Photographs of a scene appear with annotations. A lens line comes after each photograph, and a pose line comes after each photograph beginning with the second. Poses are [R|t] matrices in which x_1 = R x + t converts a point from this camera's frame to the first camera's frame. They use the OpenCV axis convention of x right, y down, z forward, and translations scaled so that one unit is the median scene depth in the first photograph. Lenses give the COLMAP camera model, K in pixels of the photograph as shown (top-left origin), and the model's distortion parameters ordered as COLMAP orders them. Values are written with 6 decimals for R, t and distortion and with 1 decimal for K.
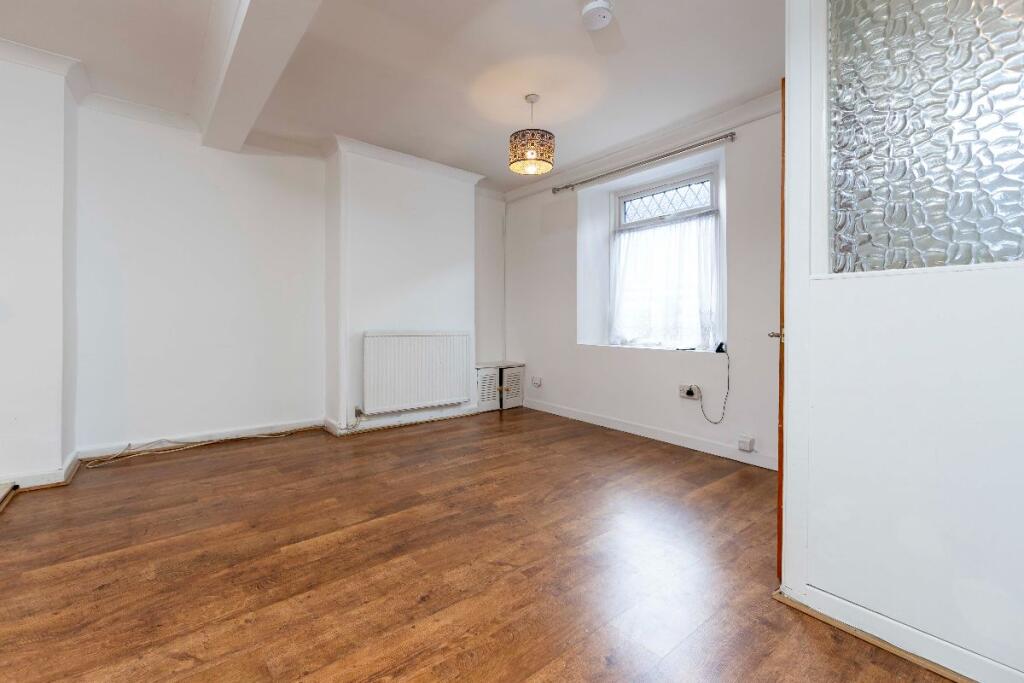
lens RADIAL K [[431.6, 0, 510.7], [0, 431.6, 328.5], [0, 0, 1]] dist [-0.002244, -0.000296]
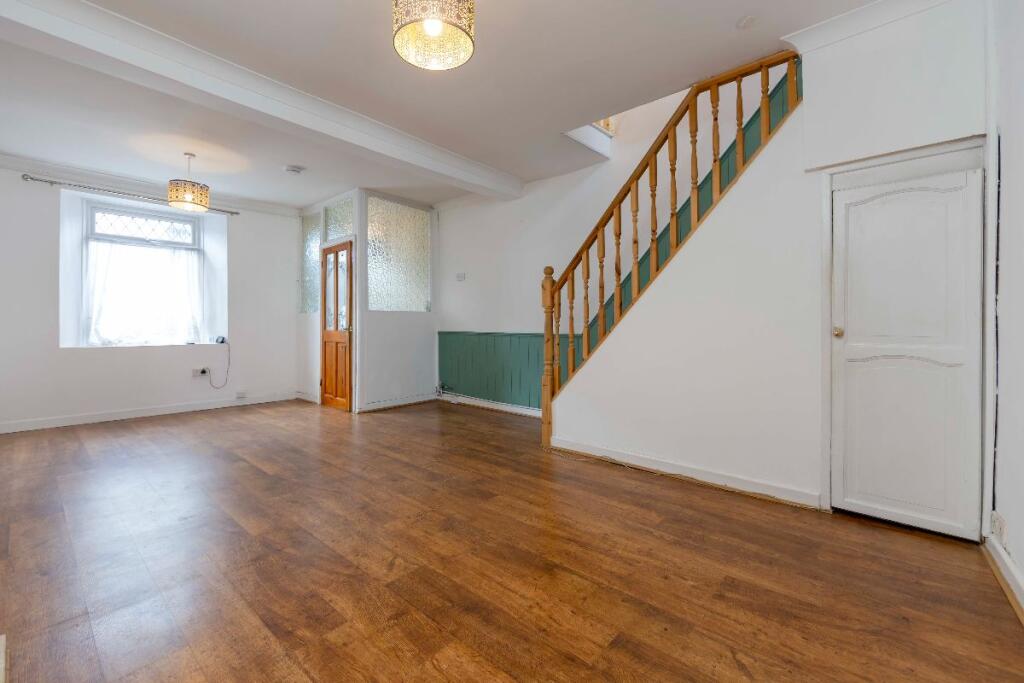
lens RADIAL K [[431.6, 0, 510.7], [0, 431.6, 328.5], [0, 0, 1]] dist [-0.002244, -0.000296]
pose [[-0.212612, -0.011897, 0.977064, -1.044598], [0.017764, 0.999714, 0.016039, -0.004100], [-0.976975, 0.020766, -0.212340, 0.233125]]
